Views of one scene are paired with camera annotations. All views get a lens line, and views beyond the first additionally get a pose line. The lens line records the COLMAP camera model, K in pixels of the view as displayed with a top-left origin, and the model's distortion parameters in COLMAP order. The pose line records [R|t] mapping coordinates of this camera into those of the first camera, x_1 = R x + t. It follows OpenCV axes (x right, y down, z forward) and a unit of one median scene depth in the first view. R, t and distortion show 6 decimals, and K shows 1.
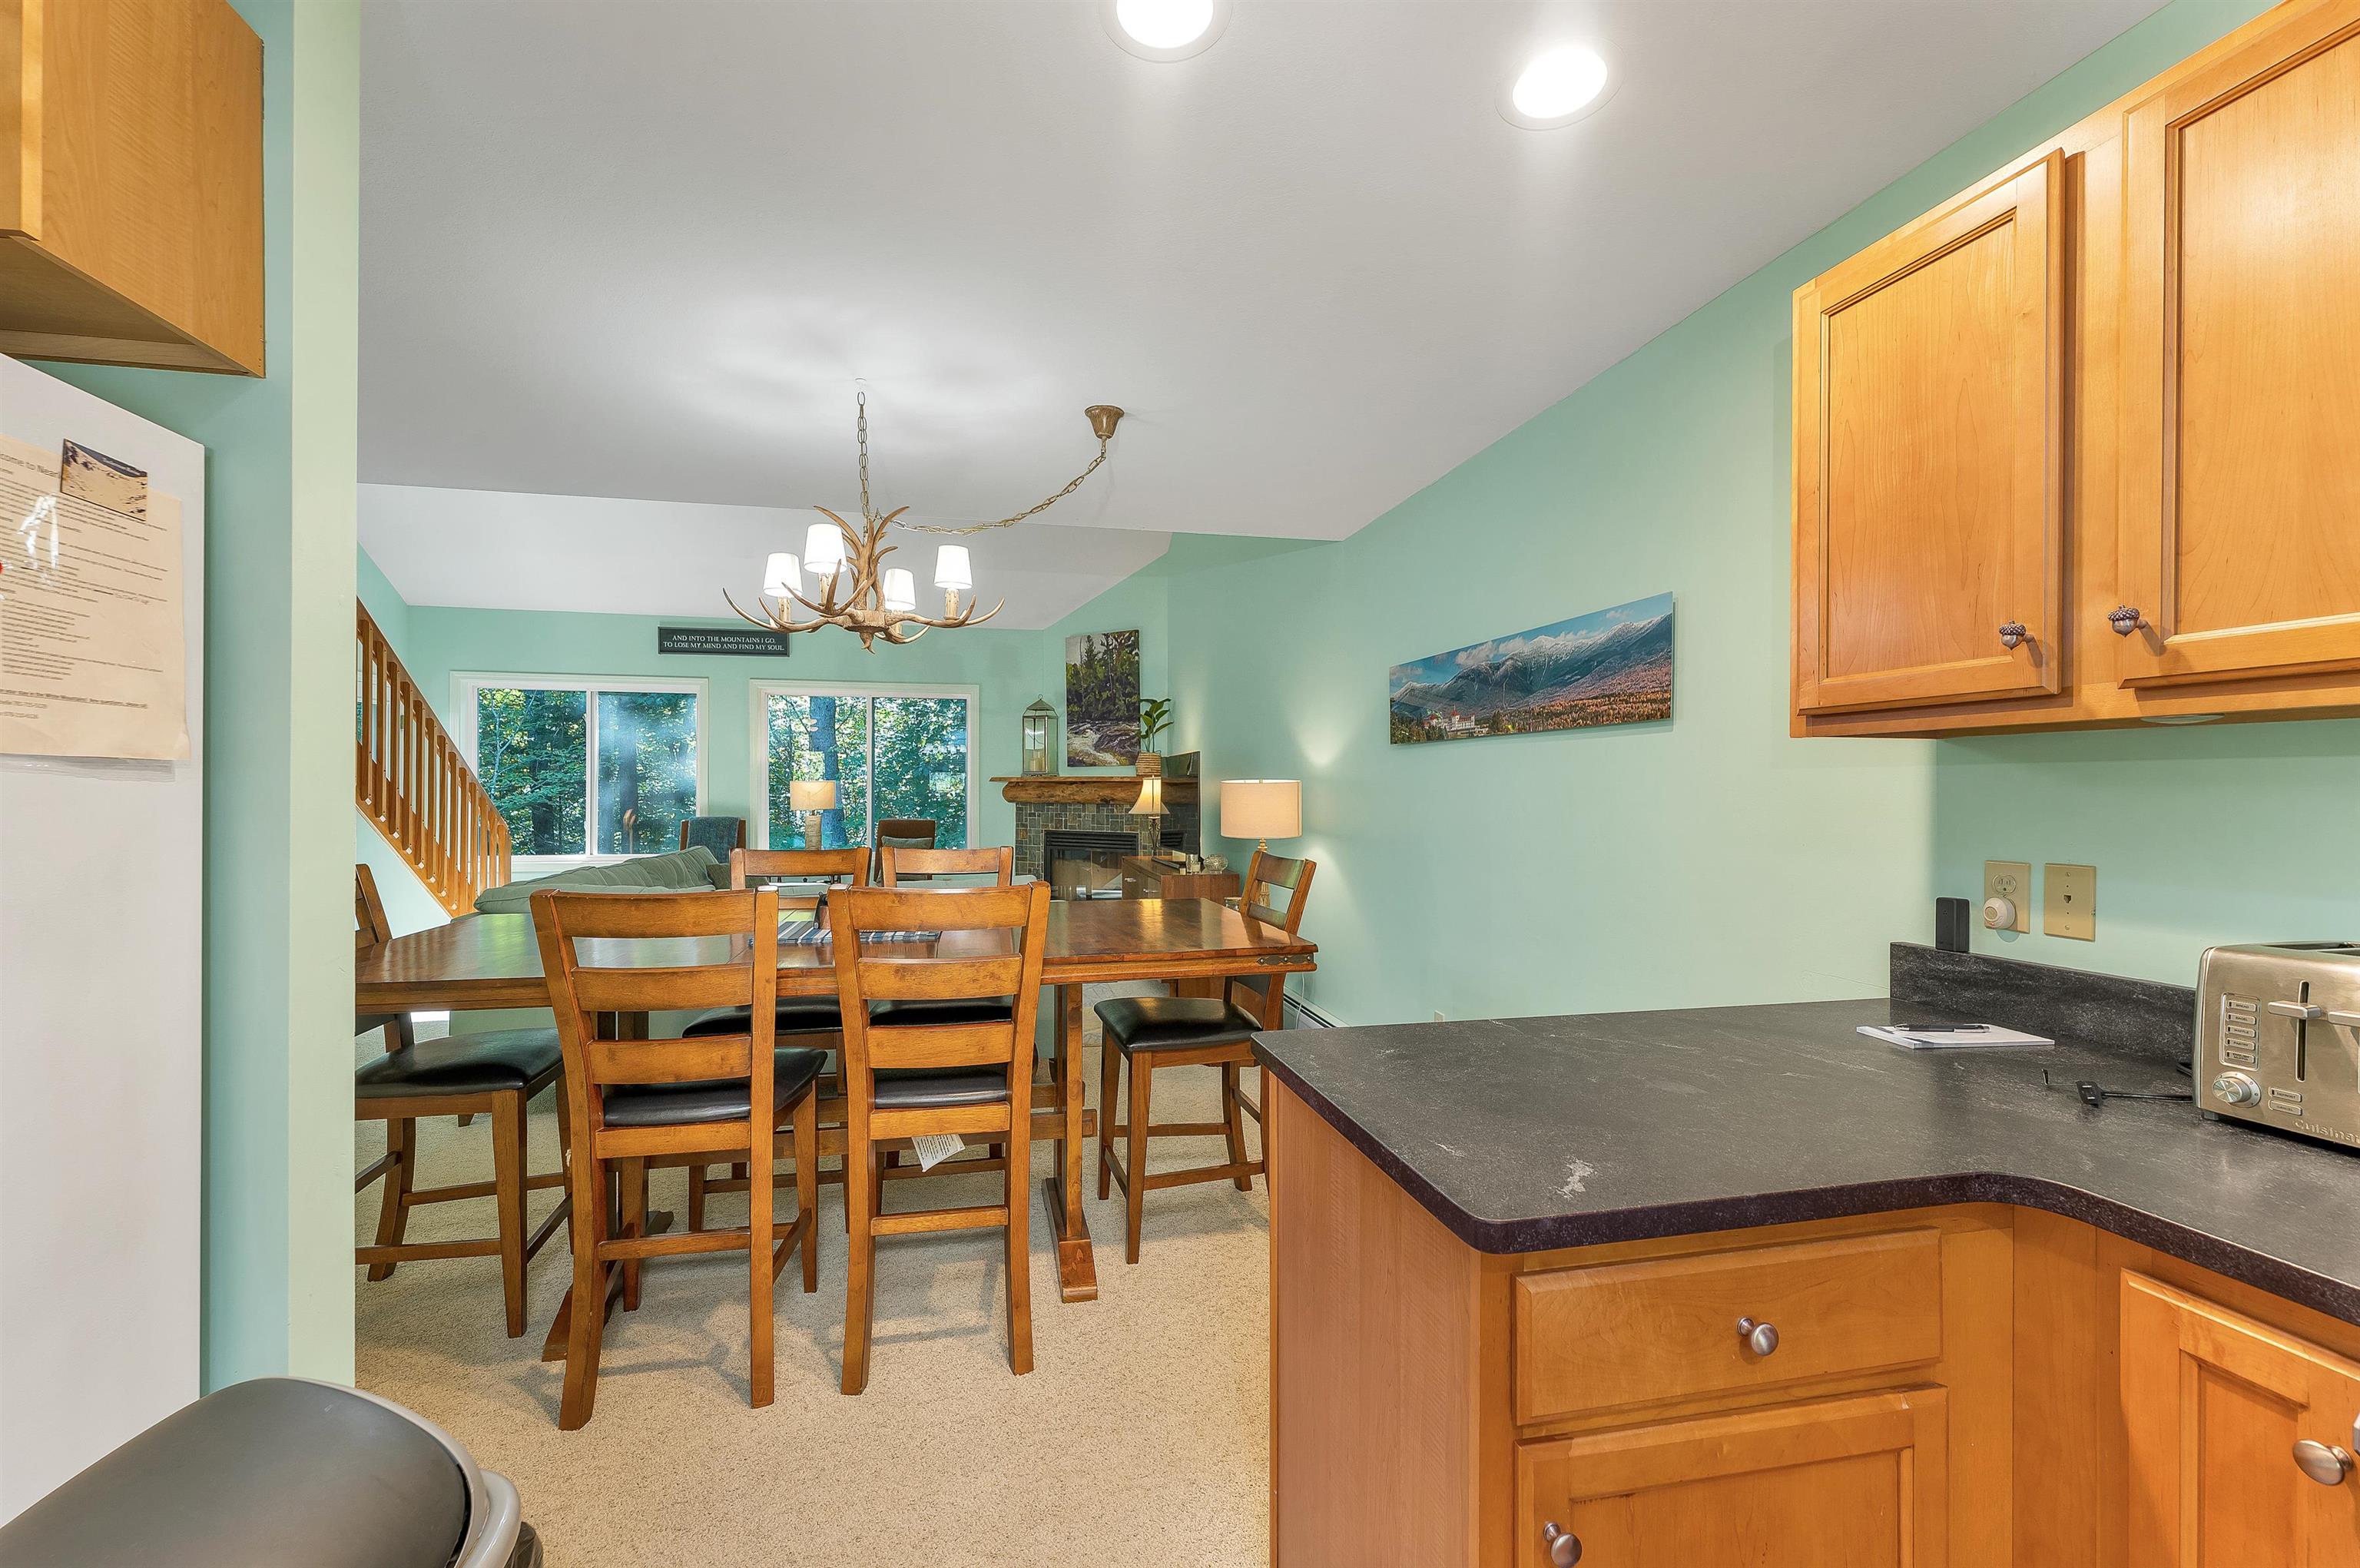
lens RADIAL K [[983.0, 0, 1165.7], [0, 983.0, 792.5], [0, 0, 1]] dist [0.003526, -0.000544]
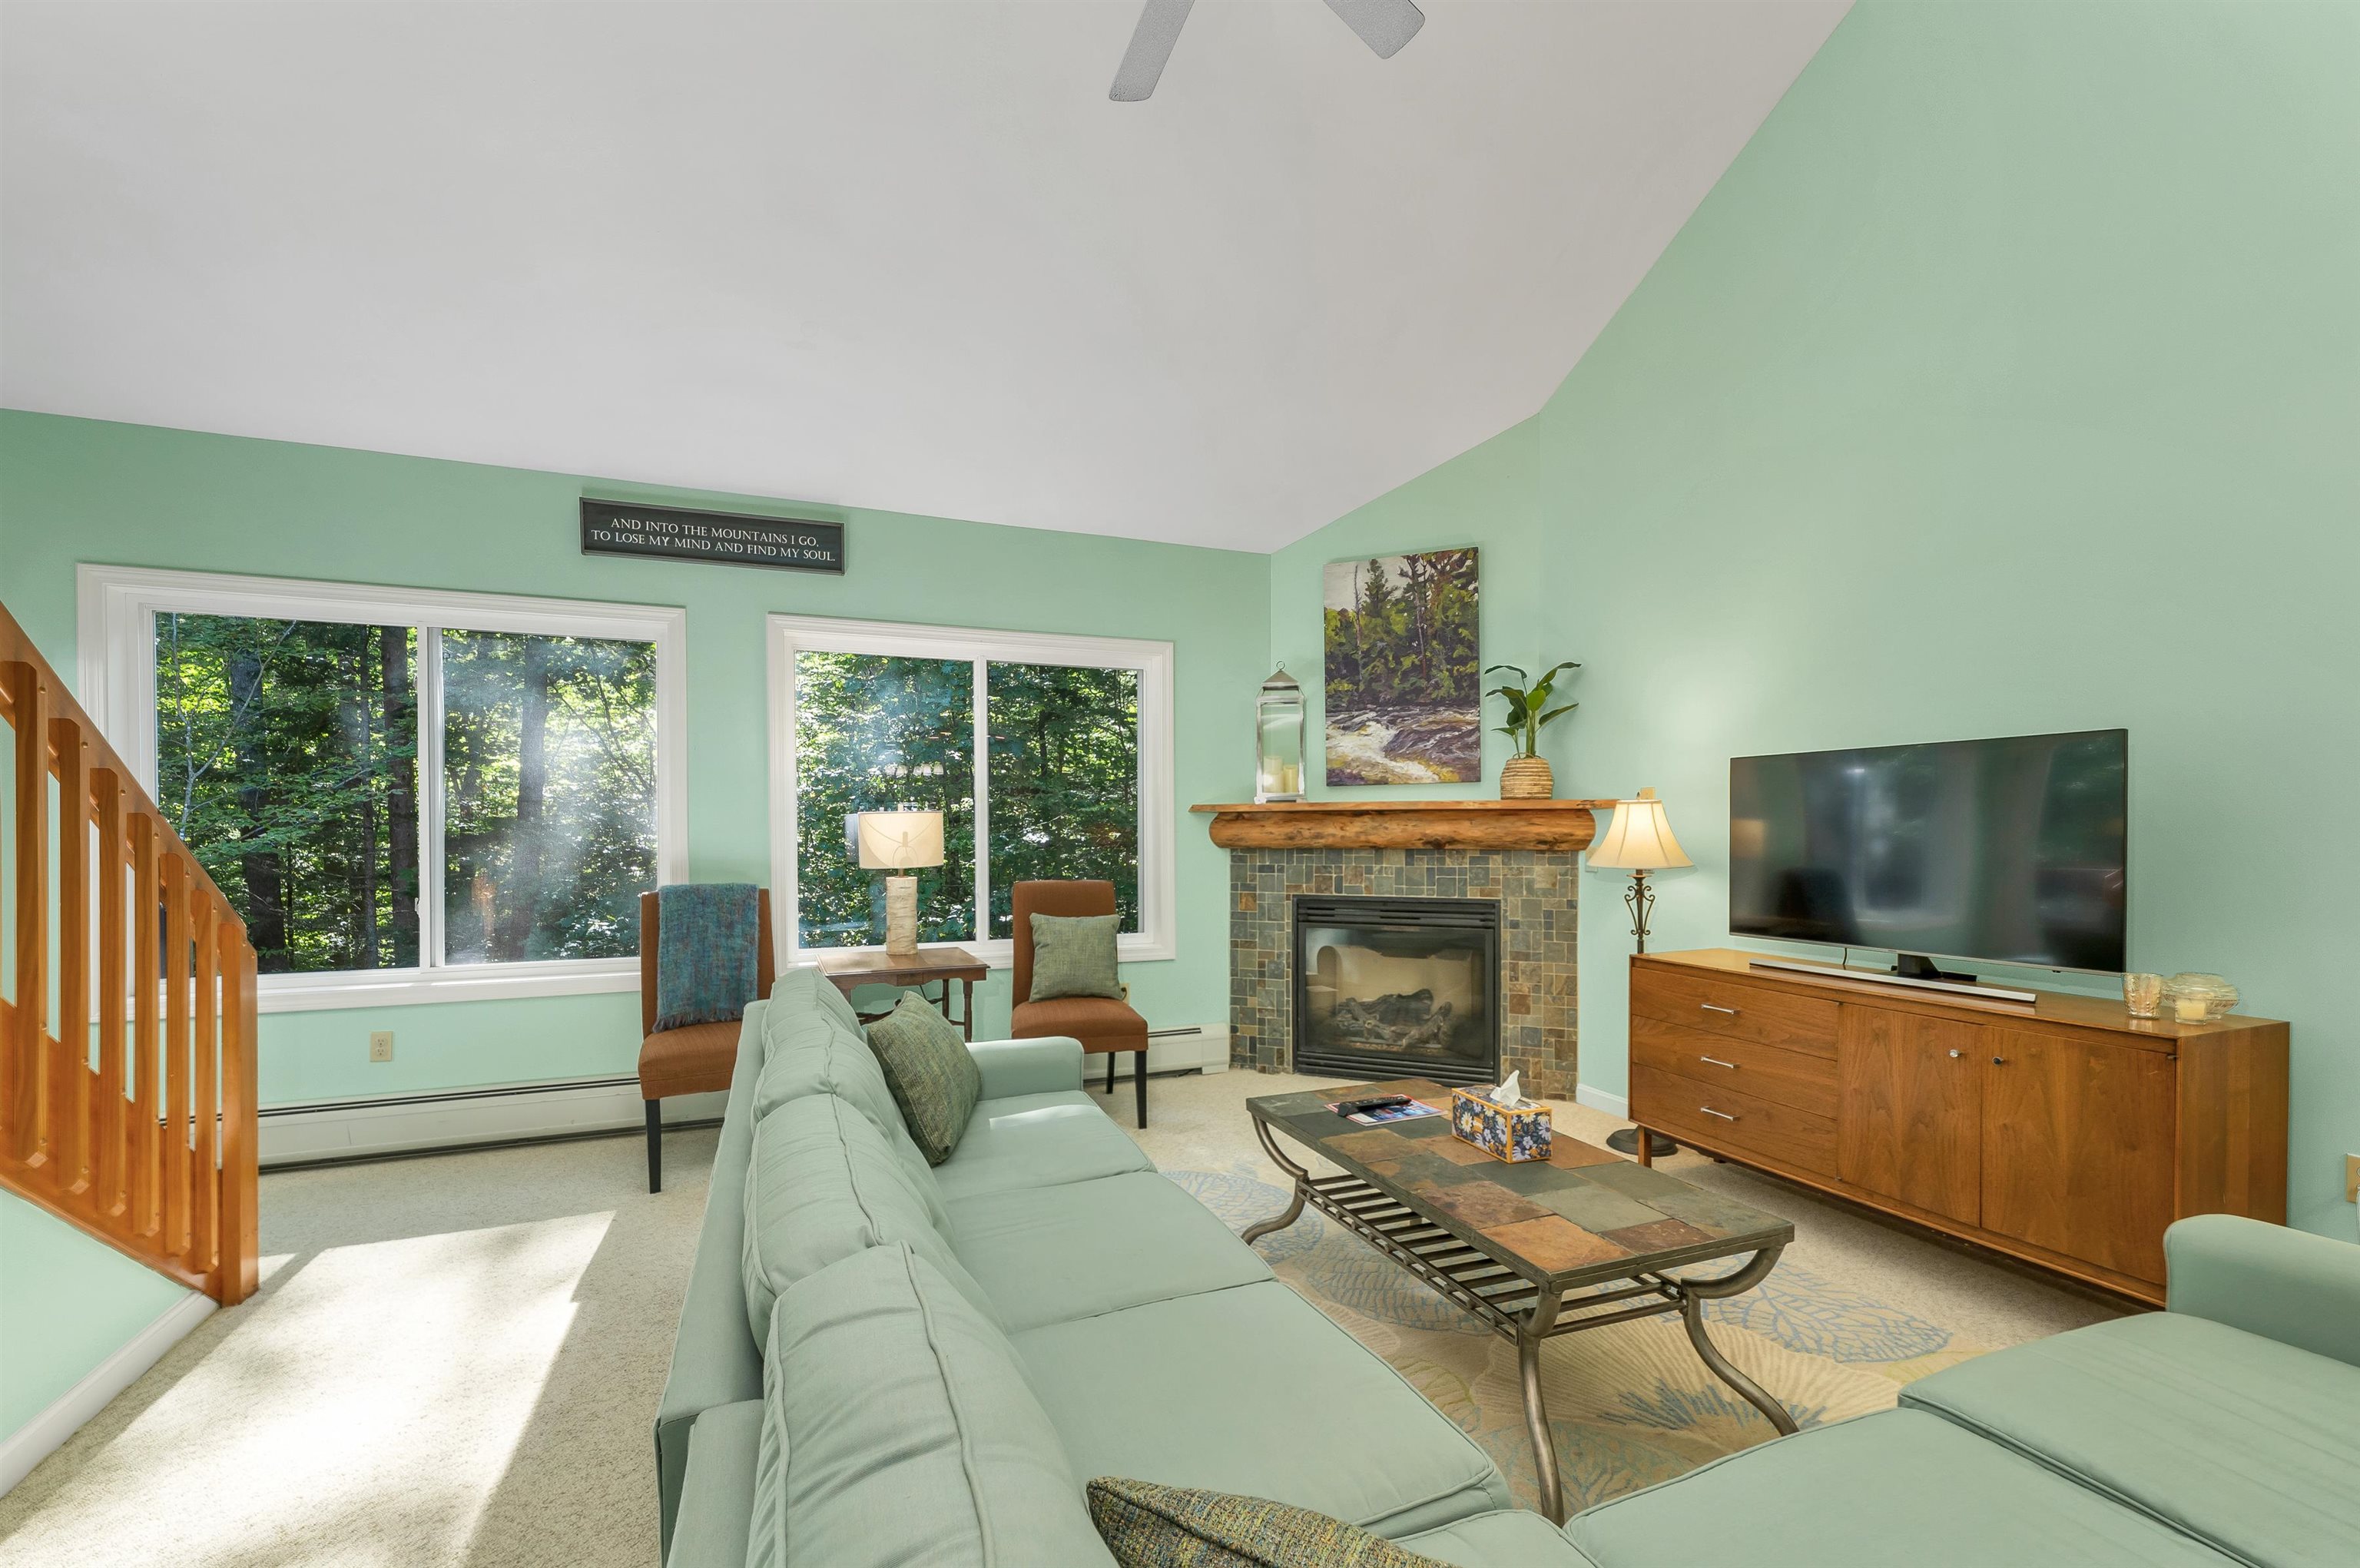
lens RADIAL K [[983.0, 0, 1154.7], [0, 983.0, 843.0], [0, 0, 1]] dist [0.003526, -0.000544]
pose [[0.983560, -0.010666, 0.180264, -1.051801], [0.008263, 0.999867, 0.014075, -0.004137], [-0.180391, -0.012354, 0.983517, 1.507660]]
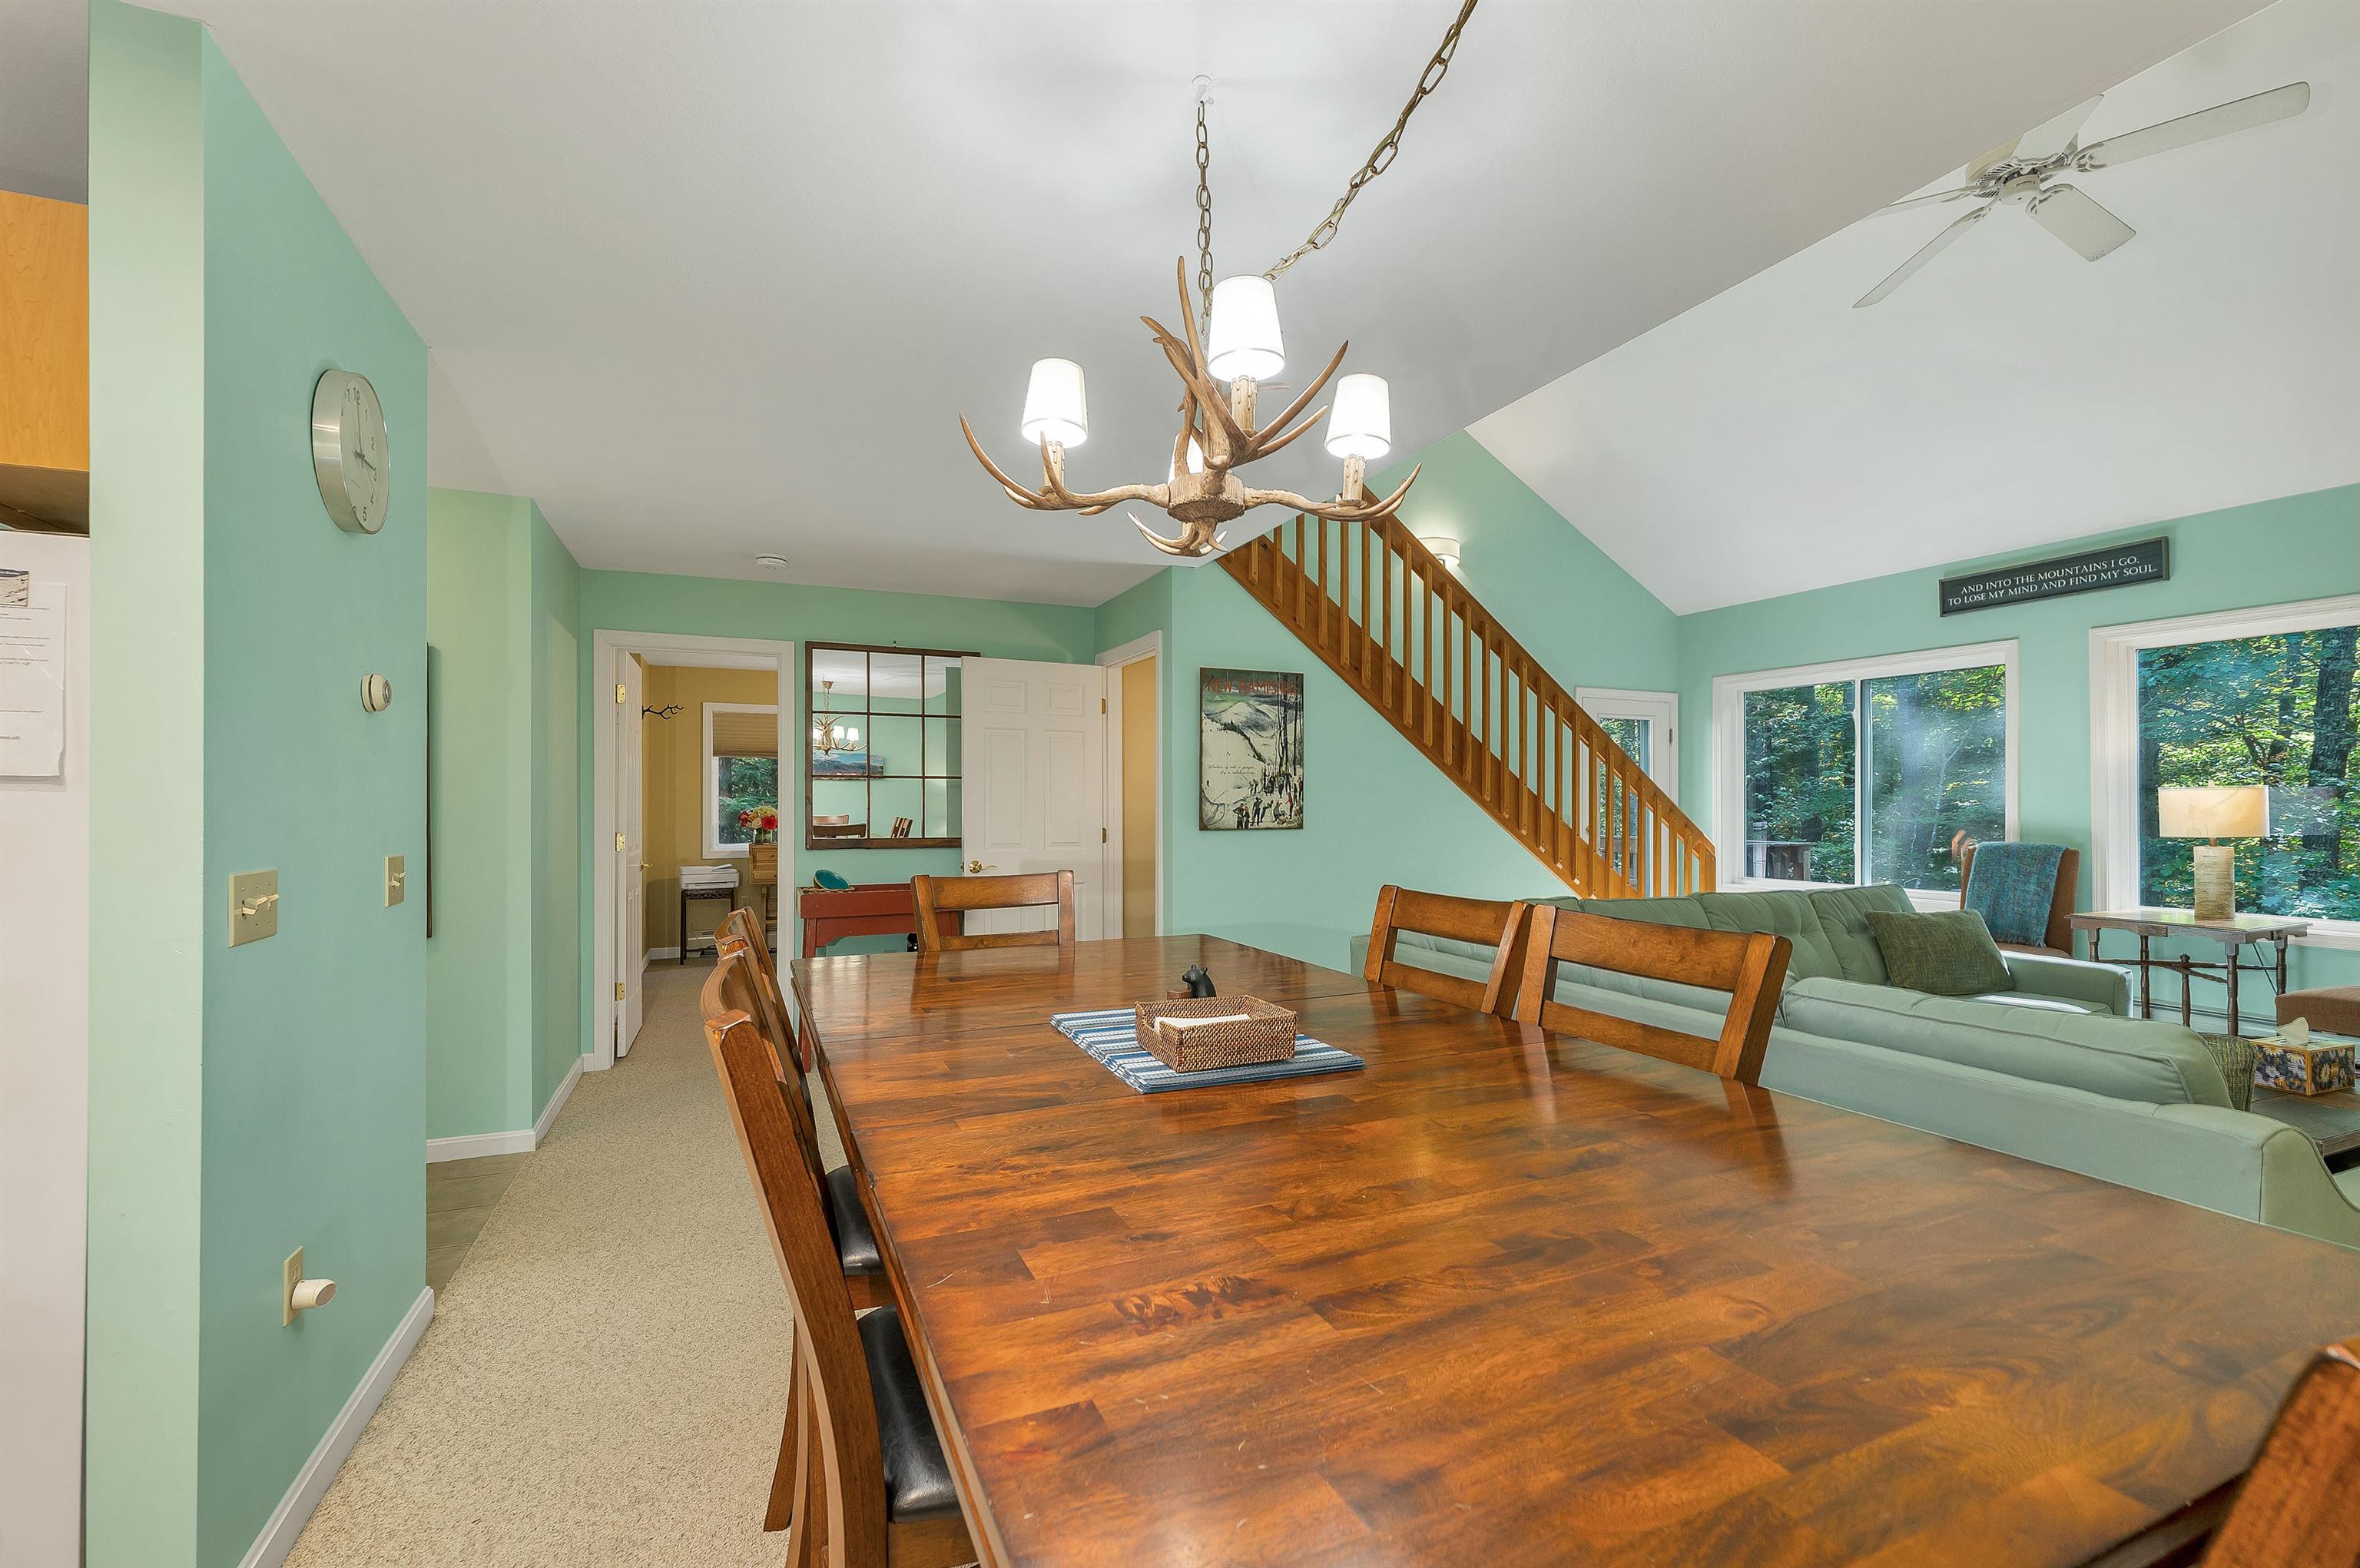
lens RADIAL K [[983.0, 0, 1163.4], [0, 983.0, 799.1], [0, 0, 1]] dist [0.003526, -0.000544]
pose [[0.201125, -0.006186, -0.979546, 0.268677], [-0.002378, 0.999974, -0.006803, 0.002083], [0.979563, 0.003698, 0.201105, 0.936606]]
